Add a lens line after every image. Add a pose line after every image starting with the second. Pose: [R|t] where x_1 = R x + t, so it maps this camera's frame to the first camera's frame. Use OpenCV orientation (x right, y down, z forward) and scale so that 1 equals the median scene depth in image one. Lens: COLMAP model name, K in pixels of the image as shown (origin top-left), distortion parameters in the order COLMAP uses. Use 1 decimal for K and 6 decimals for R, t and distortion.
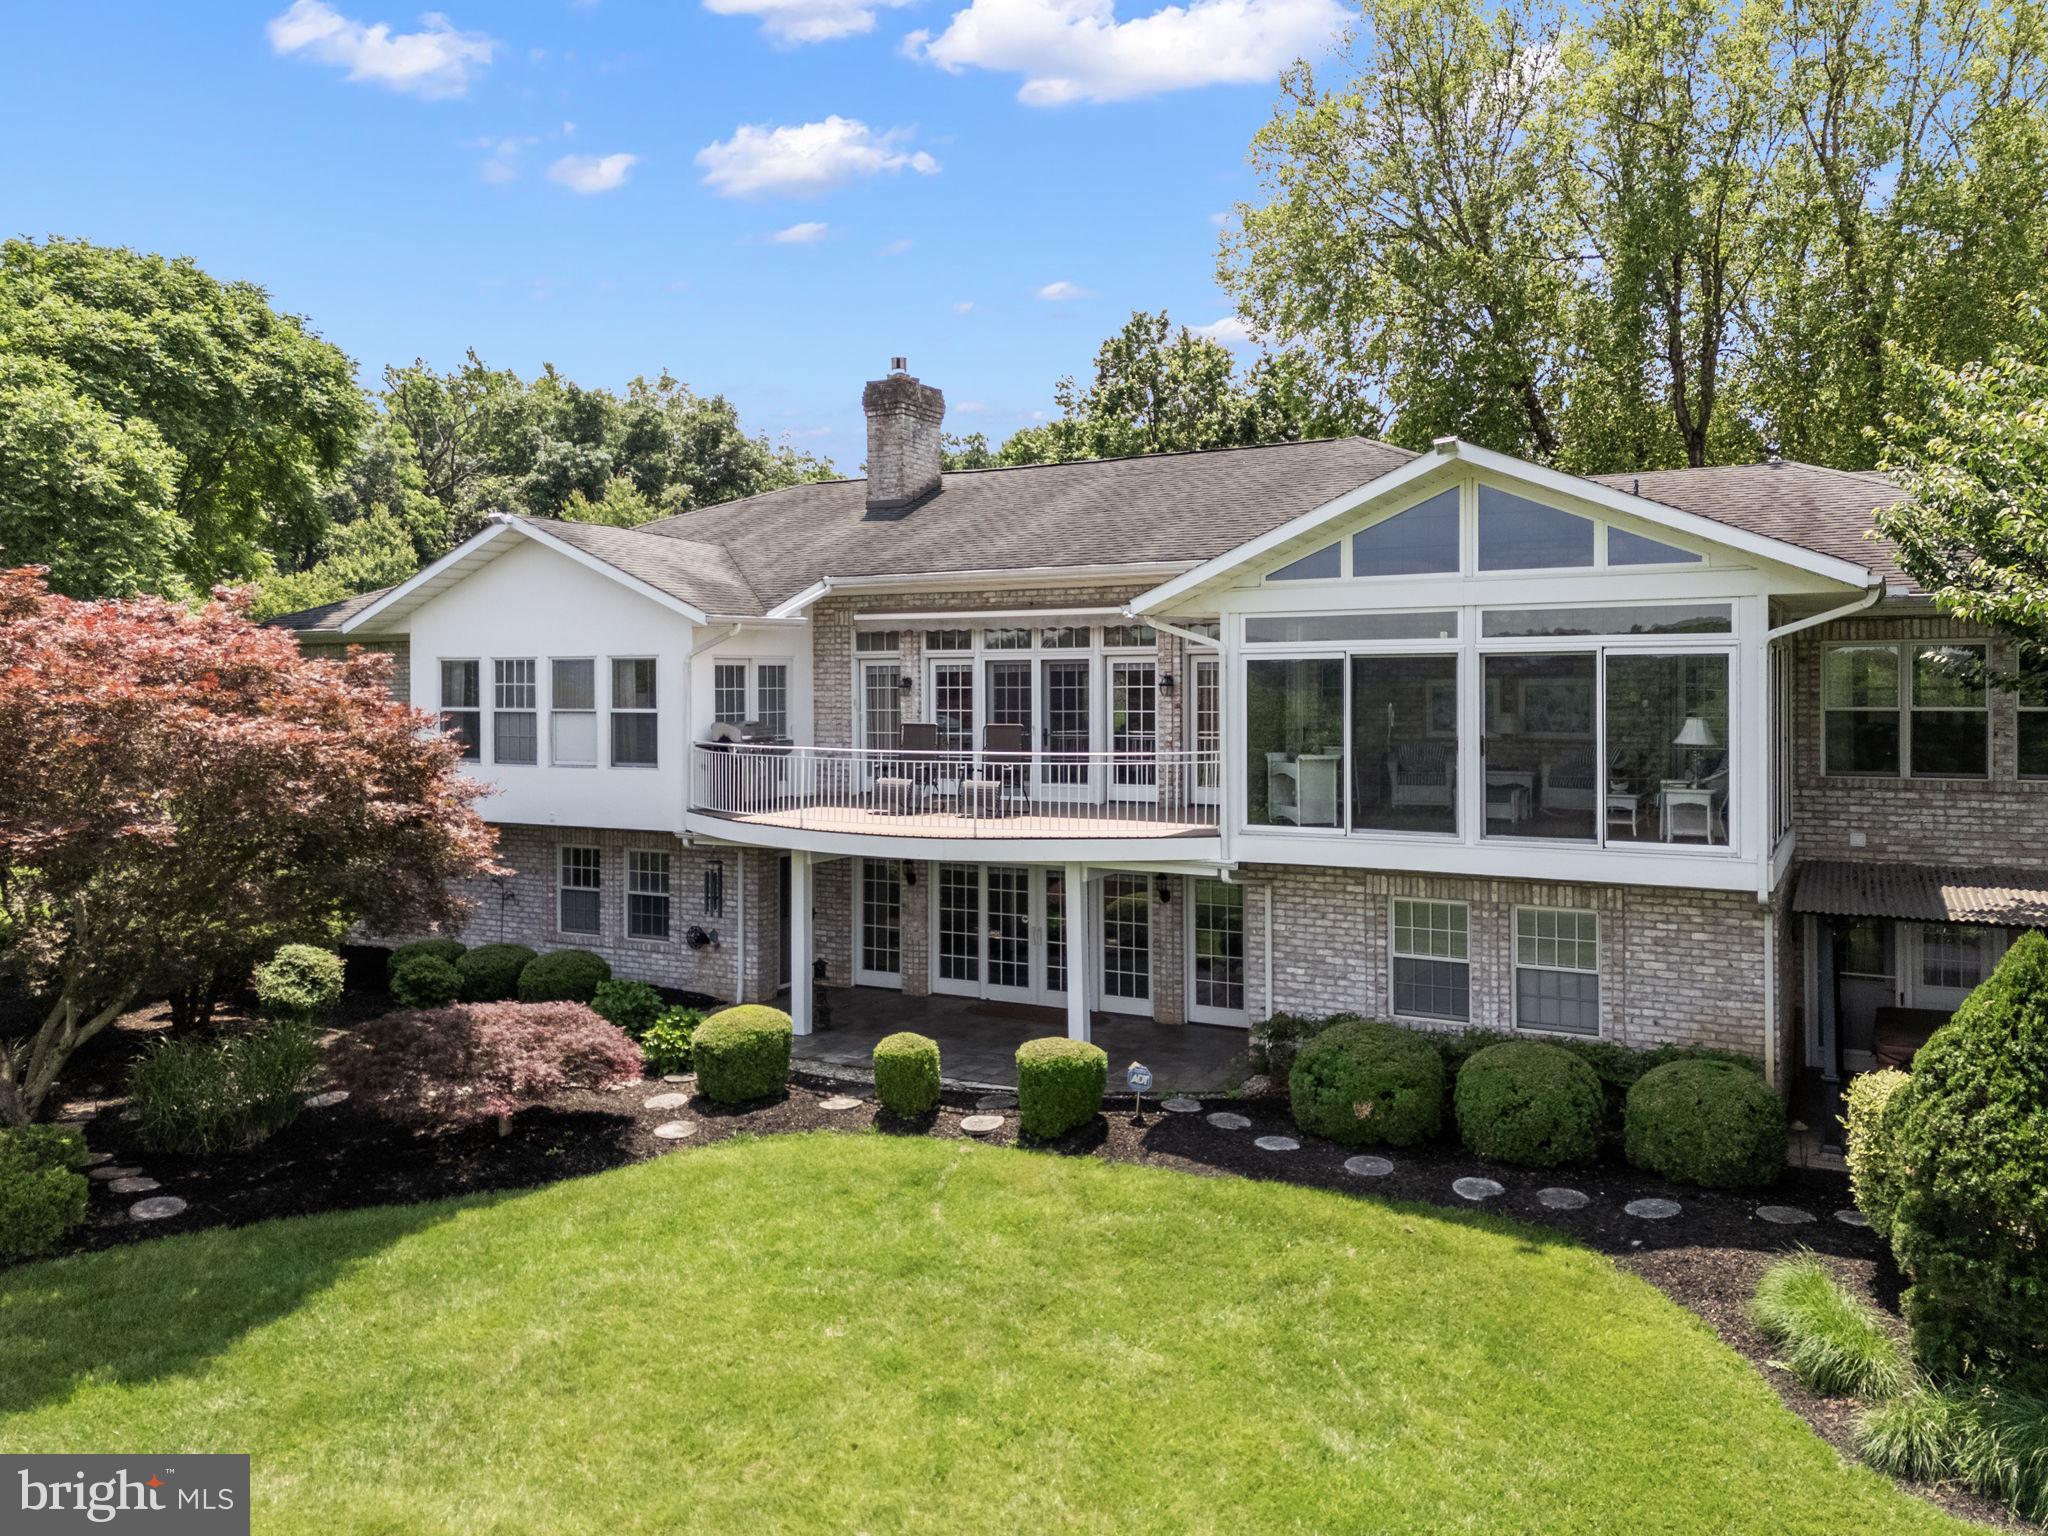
lens RADIAL K [[1643.5, 0, 959.4], [0, 1643.5, 730.7], [0, 0, 1]] dist [0.094206, -0.143312]
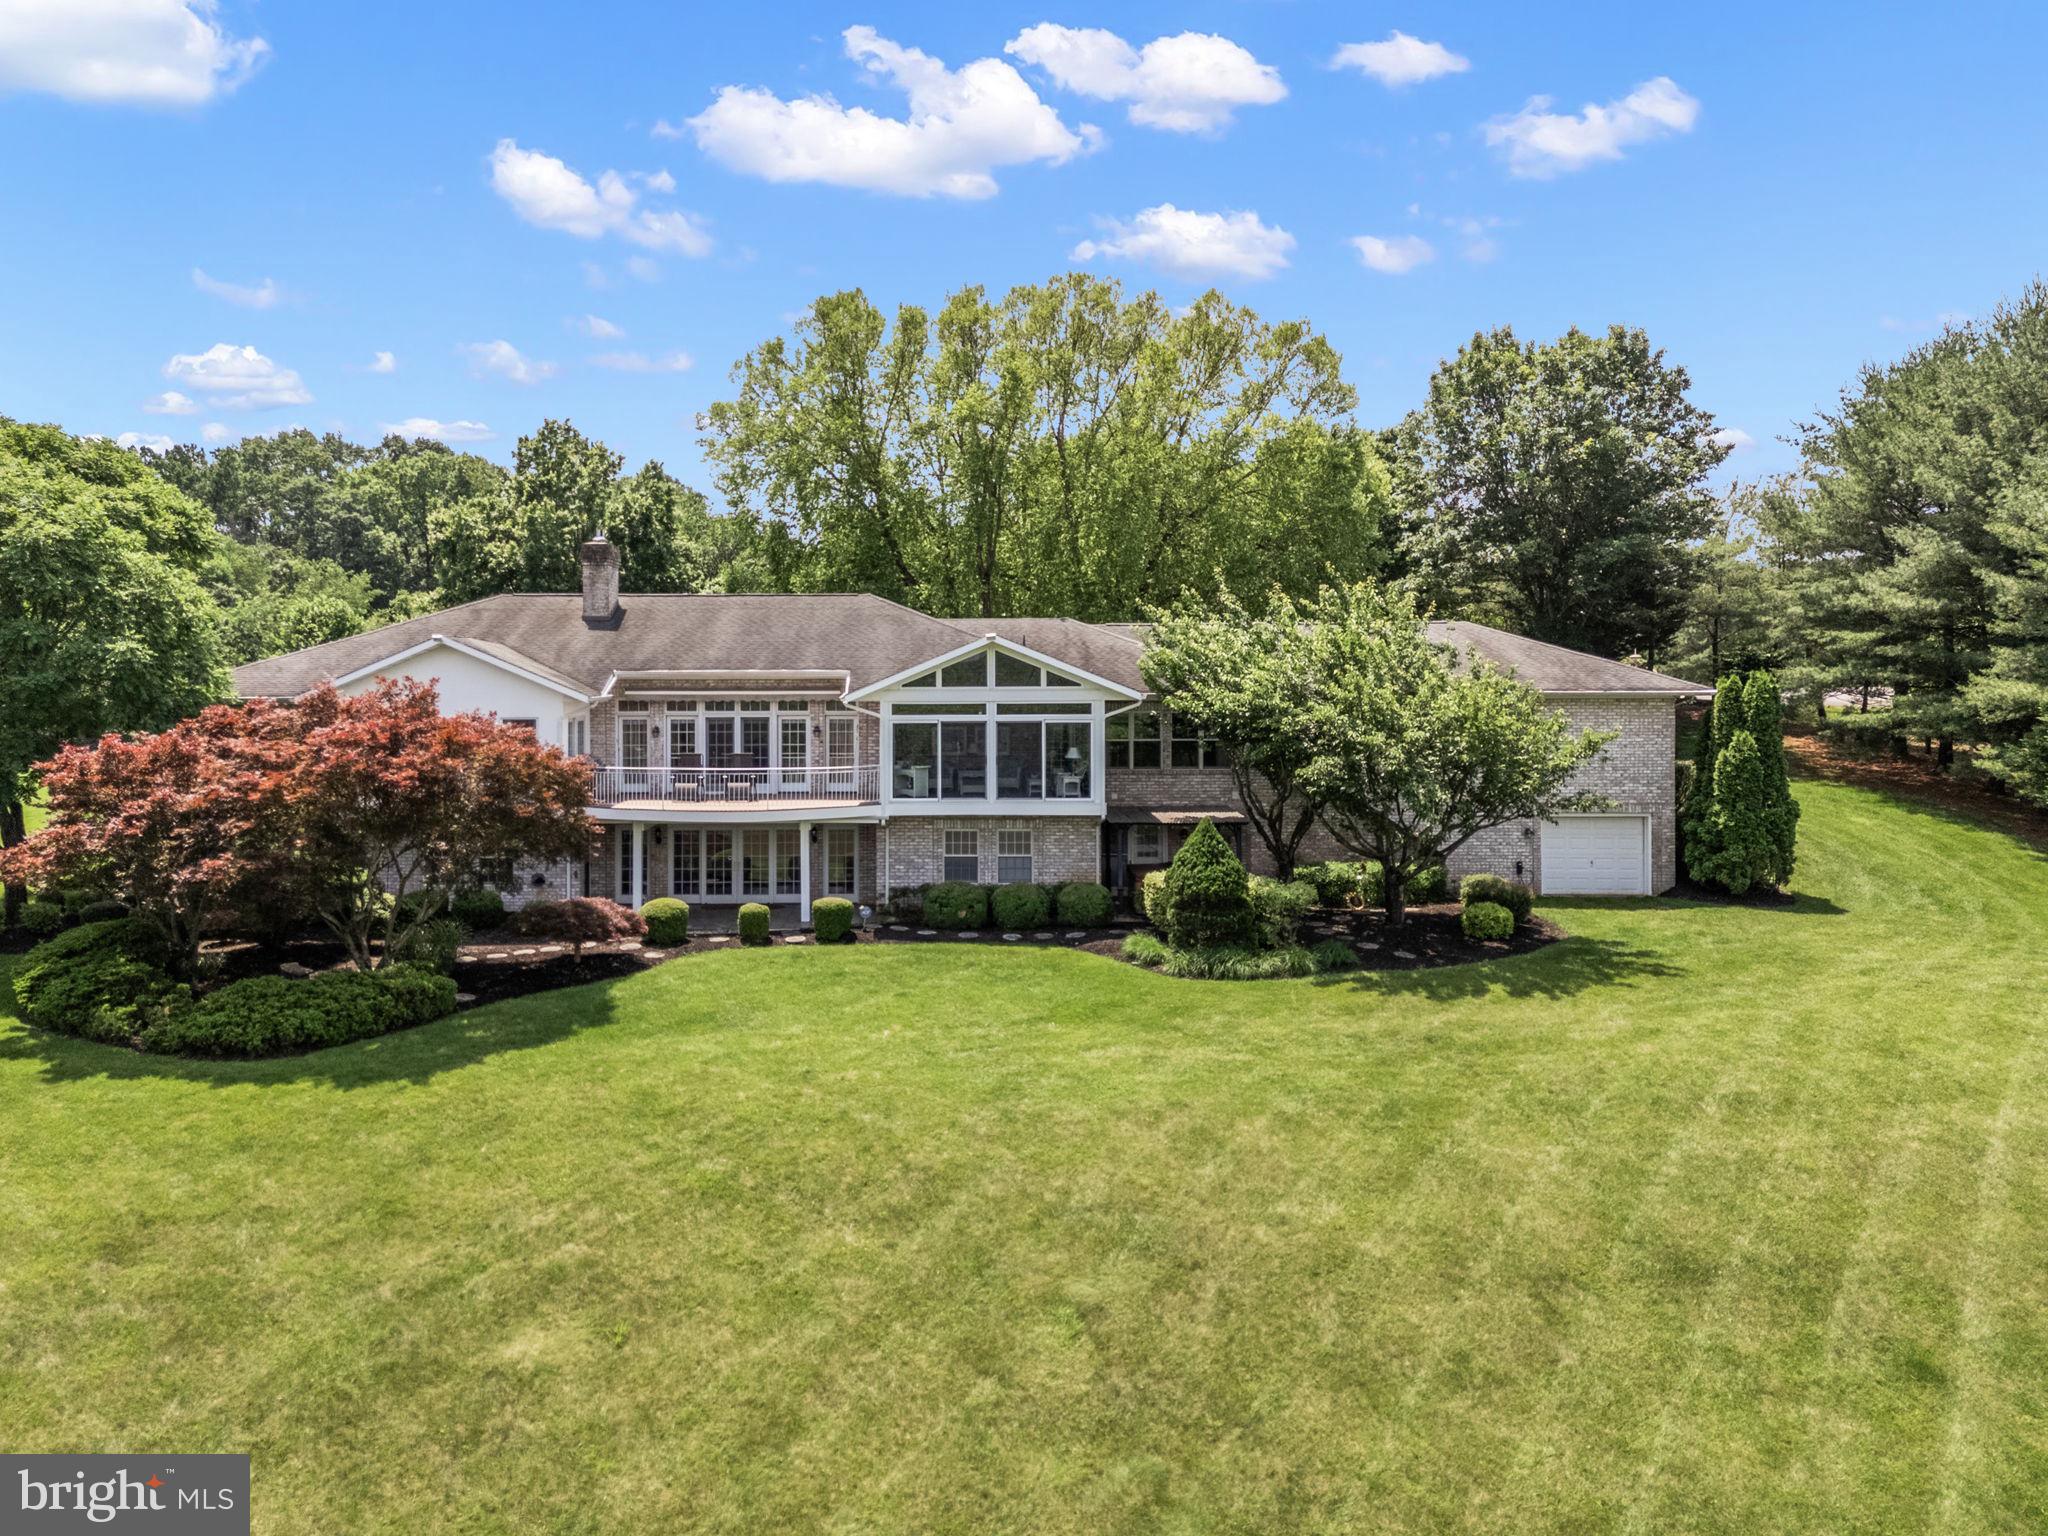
lens RADIAL K [[1495.3, 0, 1015.1], [0, 1495.3, 765.5], [0, 0, 1]] dist [0.086206, -0.087401]
pose [[0.868221, -0.023688, 0.495613, -0.664907], [0.013827, 0.999627, 0.023554, -0.031007], [-0.495986, -0.013598, 0.868224, -0.800957]]
